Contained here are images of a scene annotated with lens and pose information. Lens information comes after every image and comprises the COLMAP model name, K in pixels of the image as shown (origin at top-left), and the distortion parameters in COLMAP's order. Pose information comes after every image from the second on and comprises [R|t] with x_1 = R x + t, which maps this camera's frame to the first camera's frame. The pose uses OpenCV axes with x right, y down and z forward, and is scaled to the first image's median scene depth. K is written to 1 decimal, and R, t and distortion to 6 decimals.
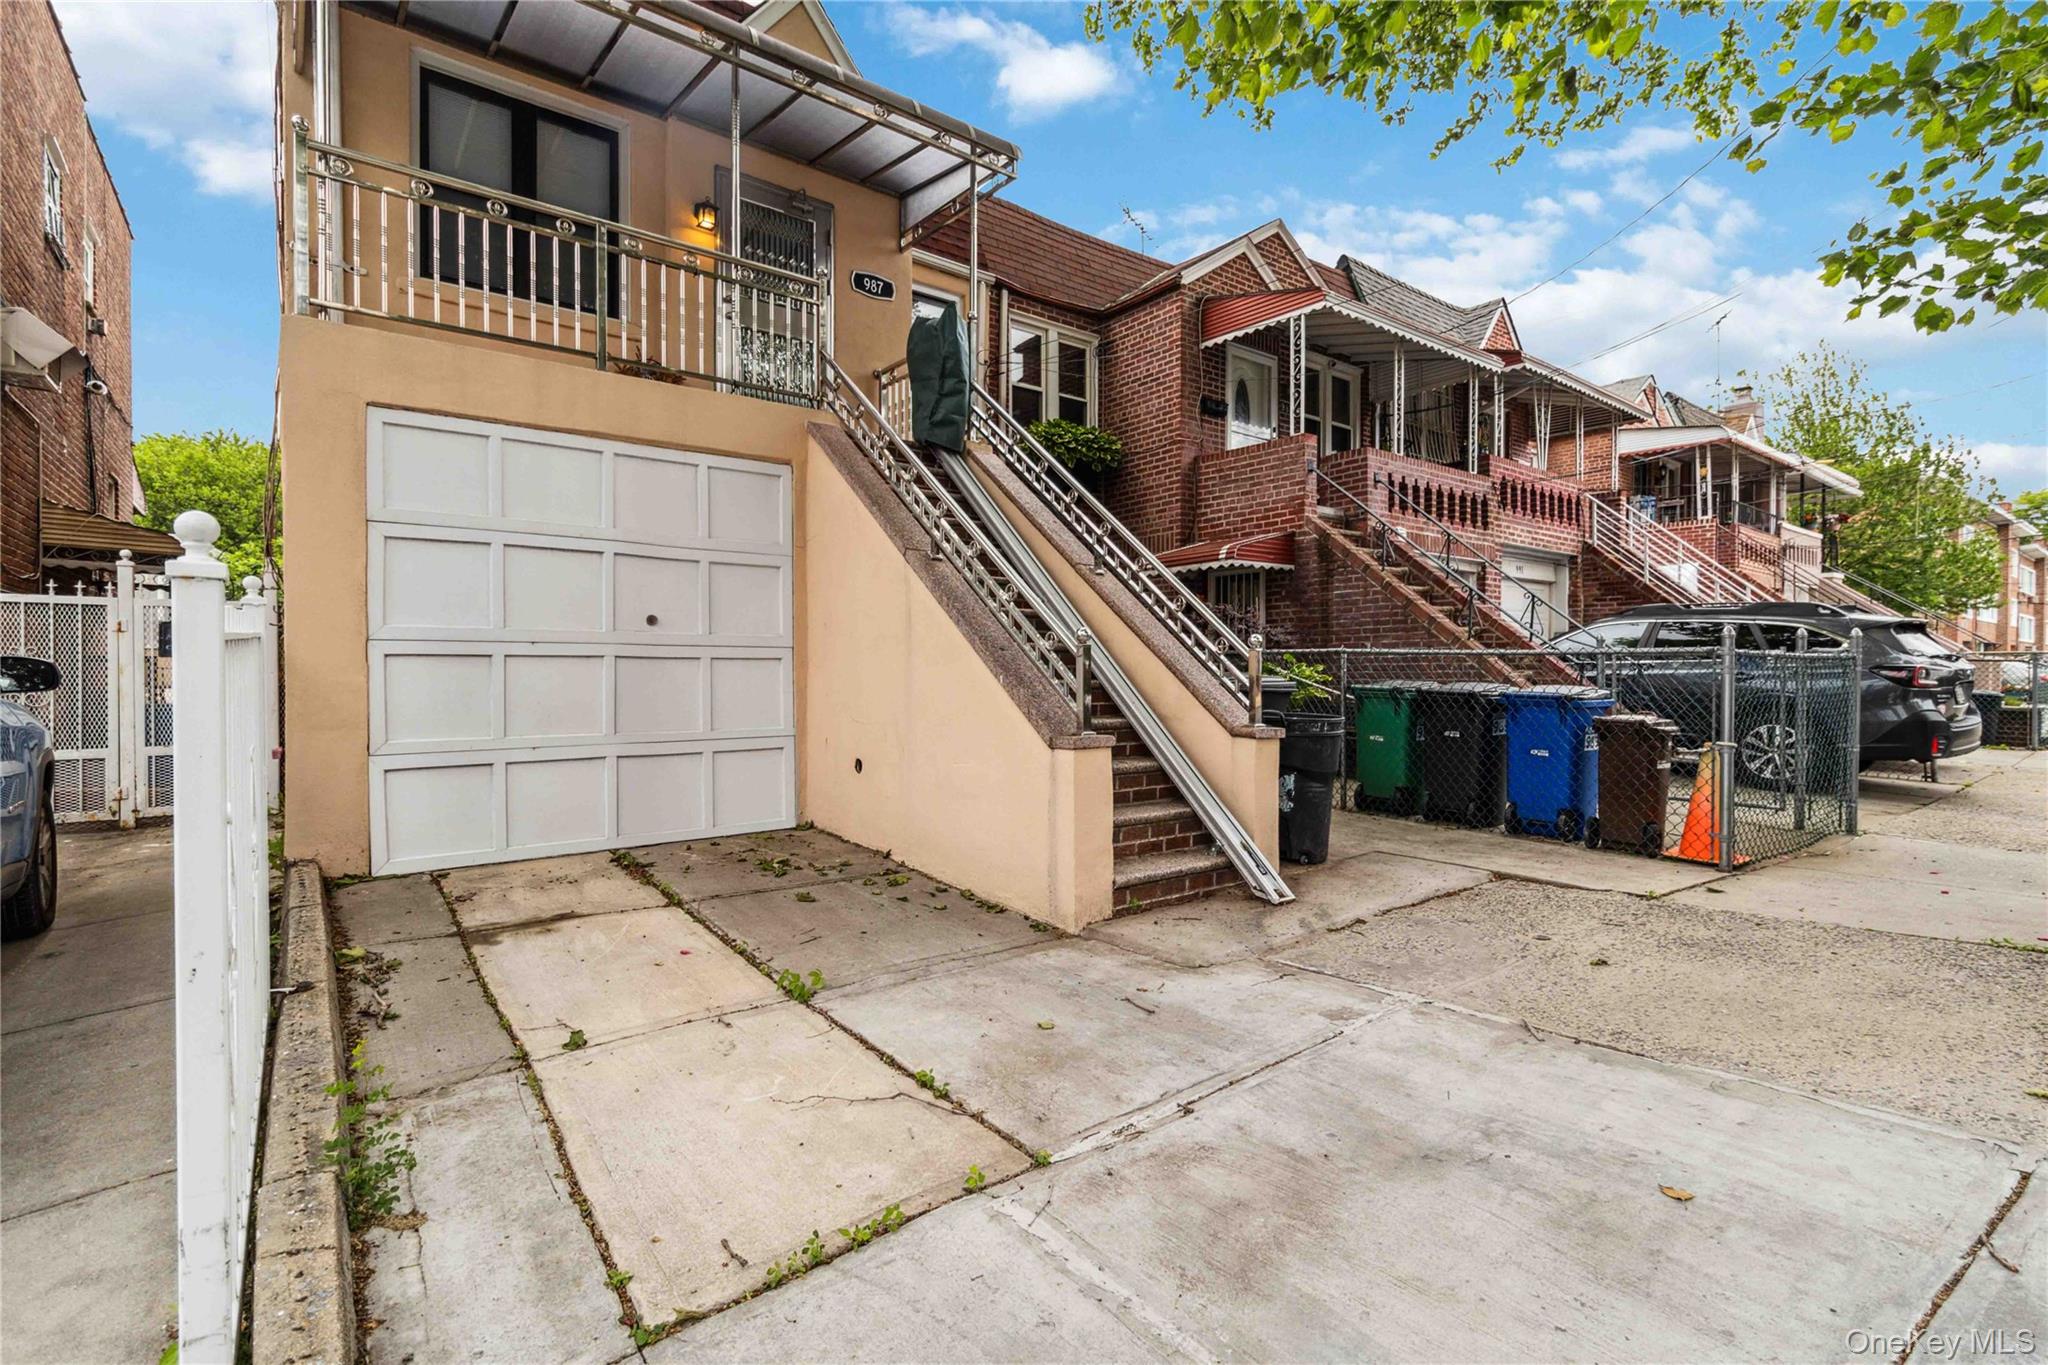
lens RADIAL K [[941.8, 0, 1057.7], [0, 941.8, 668.1], [0, 0, 1]] dist [0.002865, 0.000391]
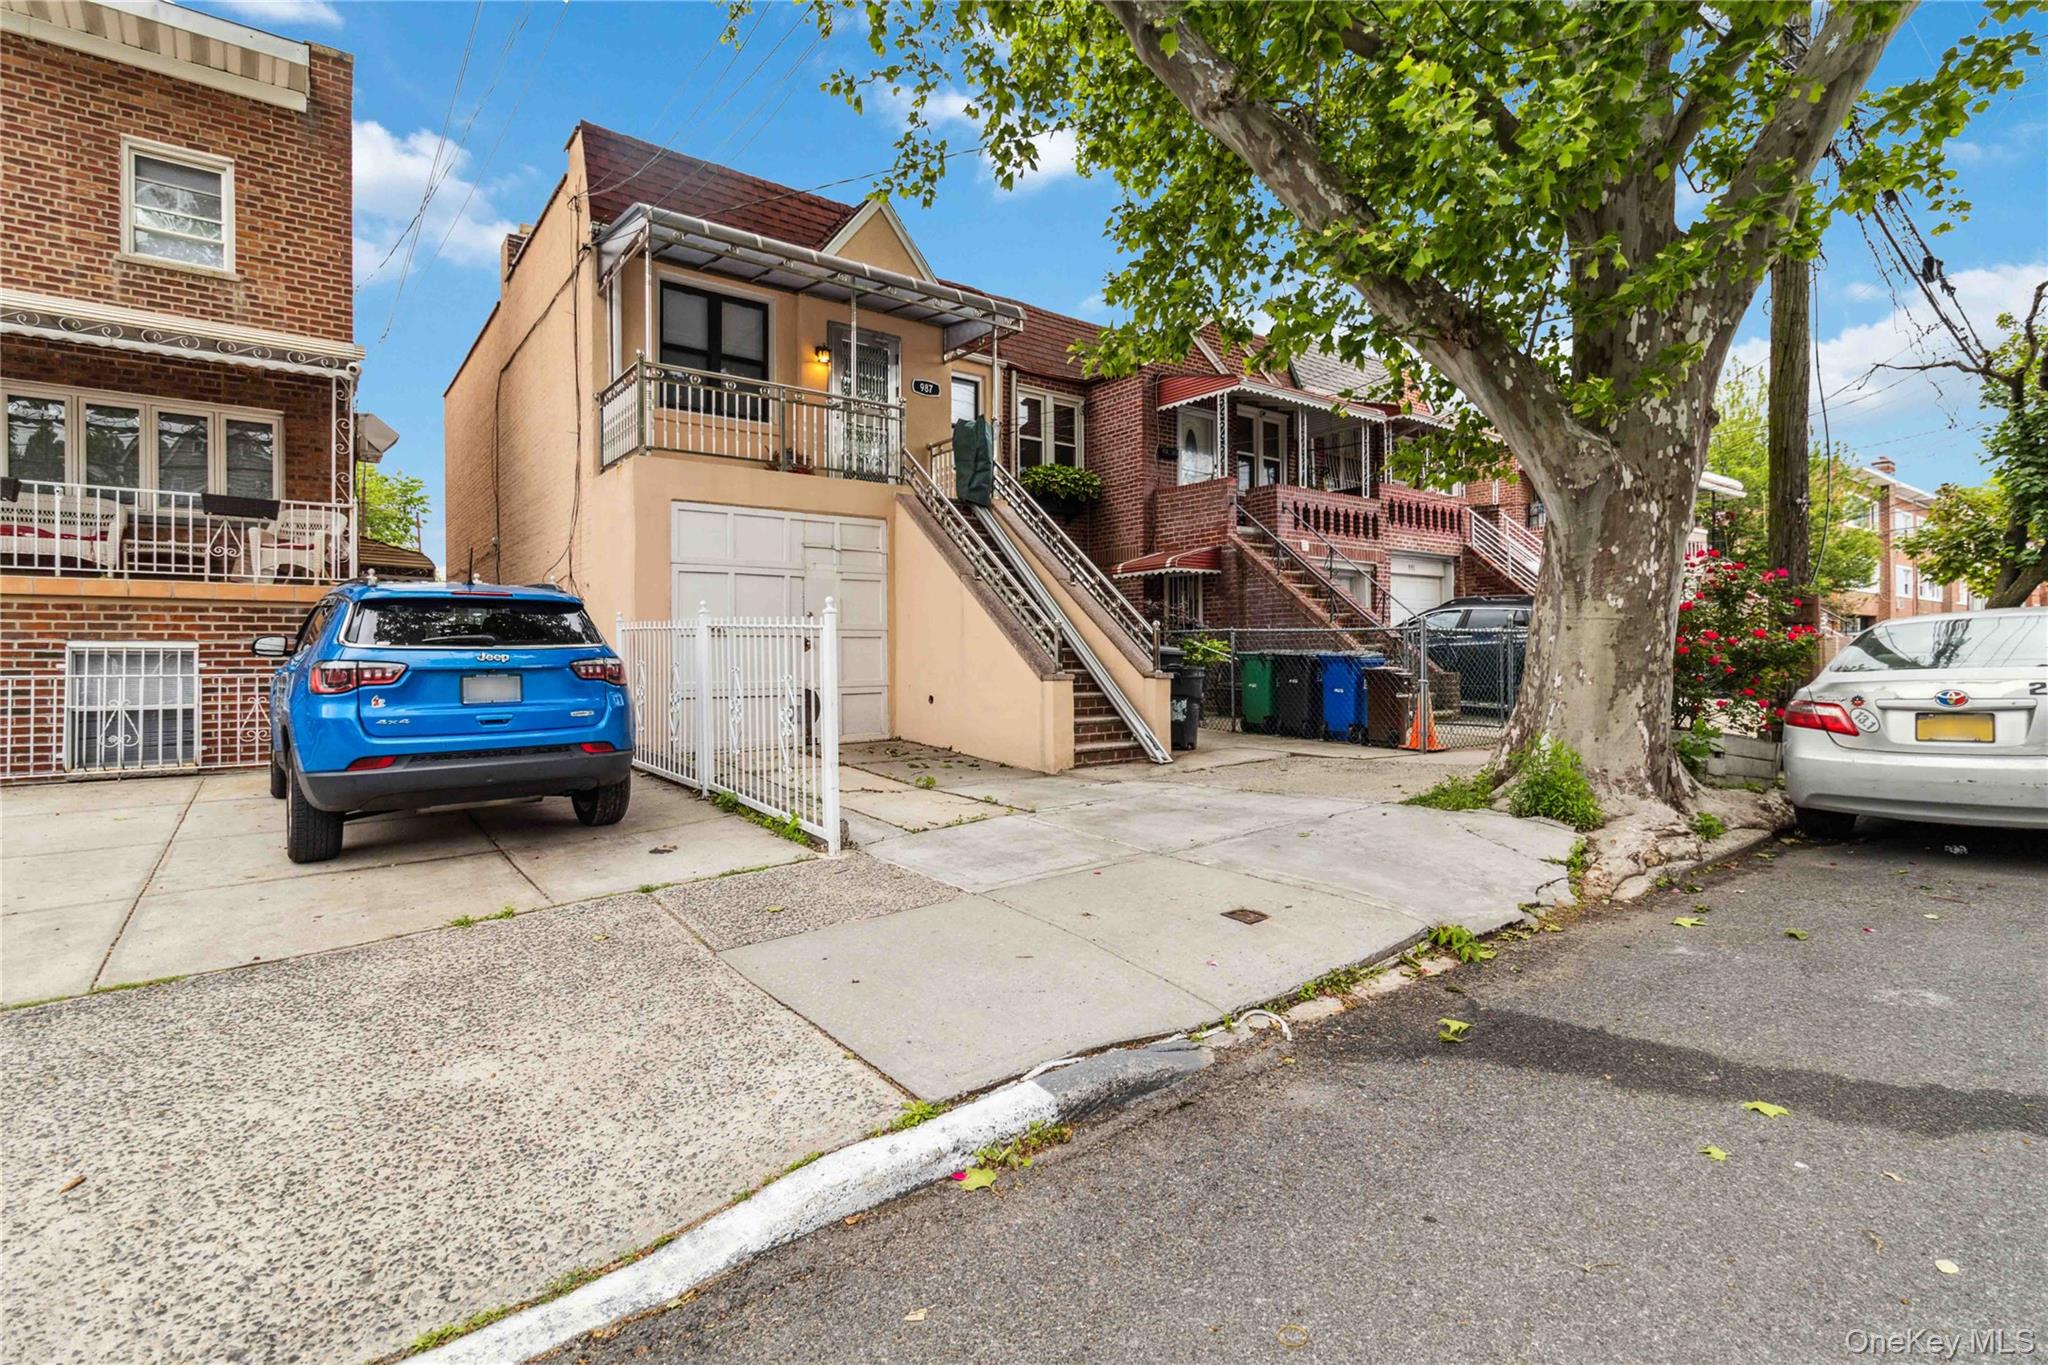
lens RADIAL K [[941.8, 0, 1057.7], [0, 941.8, 668.1], [0, 0, 1]] dist [0.002865, 0.000391]
pose [[0.999922, -0.006890, -0.010397, 0.024839], [0.007054, 0.999850, 0.015798, 0.015463], [0.010287, -0.015870, 0.999821, -0.496016]]
